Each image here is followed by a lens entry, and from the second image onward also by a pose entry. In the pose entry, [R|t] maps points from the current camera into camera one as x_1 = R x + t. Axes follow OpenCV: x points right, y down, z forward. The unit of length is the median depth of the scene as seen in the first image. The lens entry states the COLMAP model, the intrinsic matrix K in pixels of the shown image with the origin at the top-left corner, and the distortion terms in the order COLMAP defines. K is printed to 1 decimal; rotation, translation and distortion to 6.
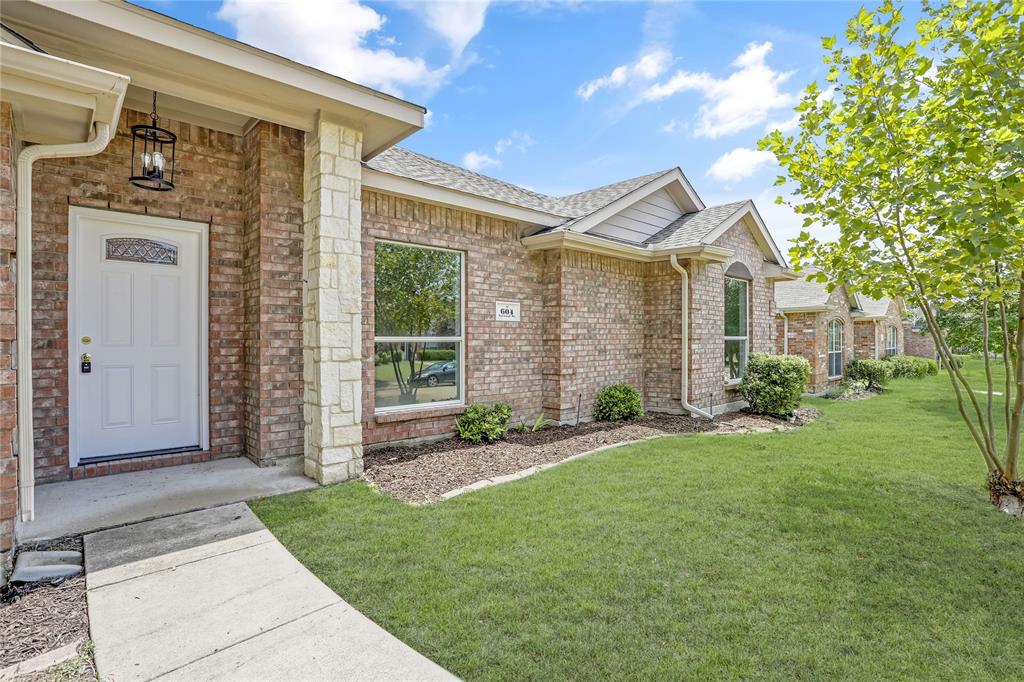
lens RADIAL K [[513.3, 0, 512.0], [0, 513.3, 341.0], [0, 0, 1]] dist [-0.077124, 0.039740]
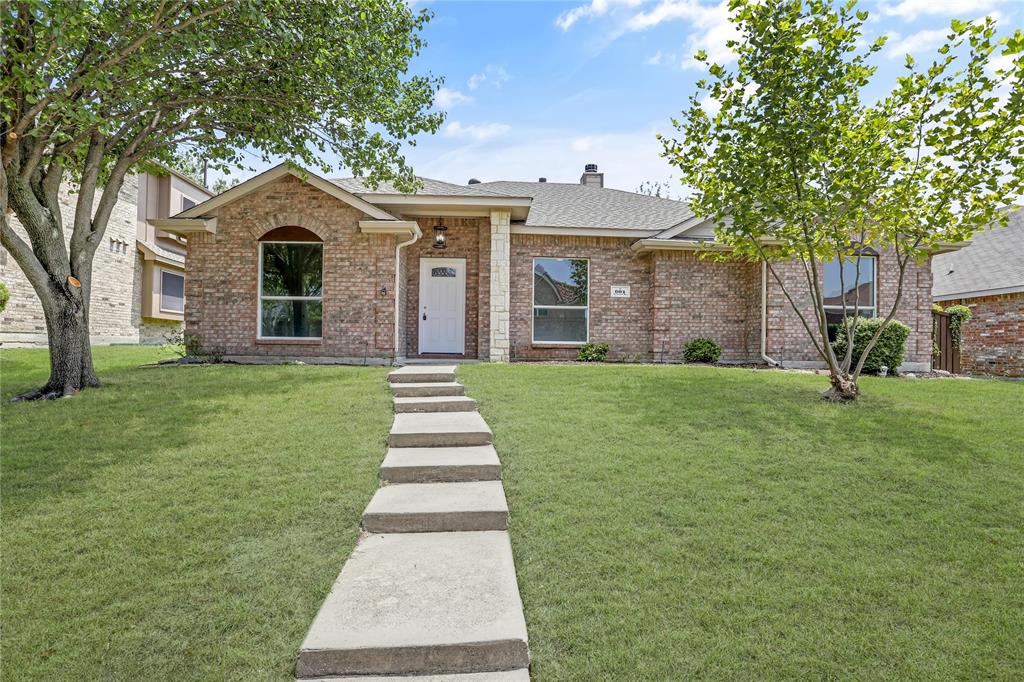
lens RADIAL K [[503.3, 0, 506.3], [0, 503.3, 343.2], [0, 0, 1]] dist [-0.065536, 0.027846]
pose [[0.764813, 0.004020, -0.644239, 0.769133], [-0.015063, 0.999819, -0.011642, 0.136843], [0.644076, 0.018608, 0.764735, -0.491238]]
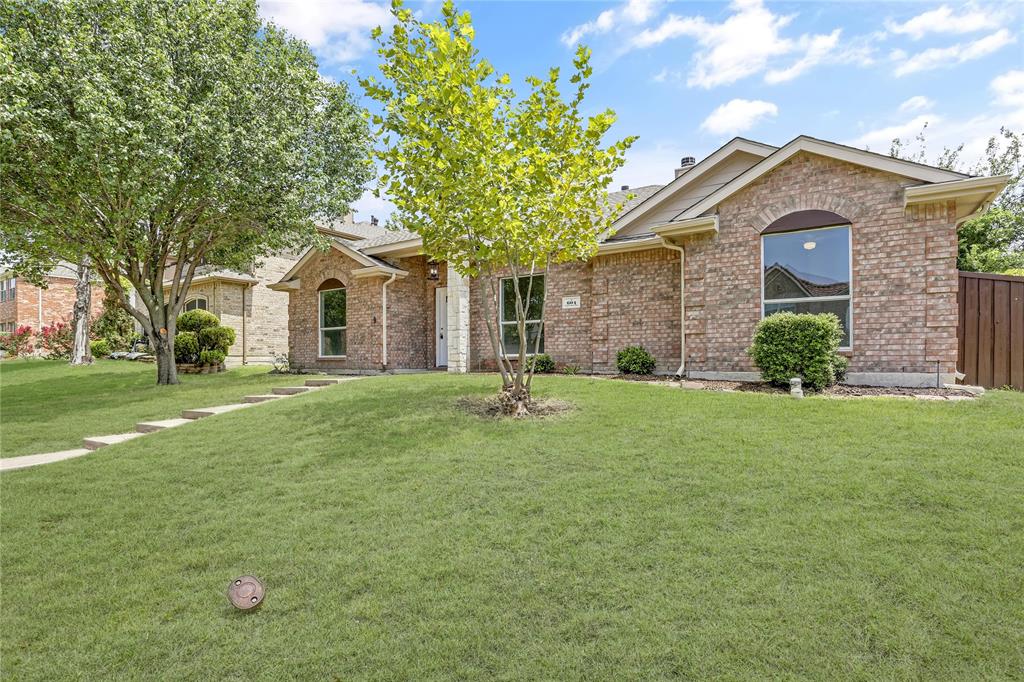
lens RADIAL K [[506.1, 0, 512.0], [0, 506.1, 341.0], [0, 0, 1]] dist [-0.060591, 0.023582]
pose [[0.238090, -0.037390, -0.970523, 1.551634], [0.001336, 0.999270, -0.038170, 0.131072], [0.971242, 0.007792, 0.237966, 0.427152]]
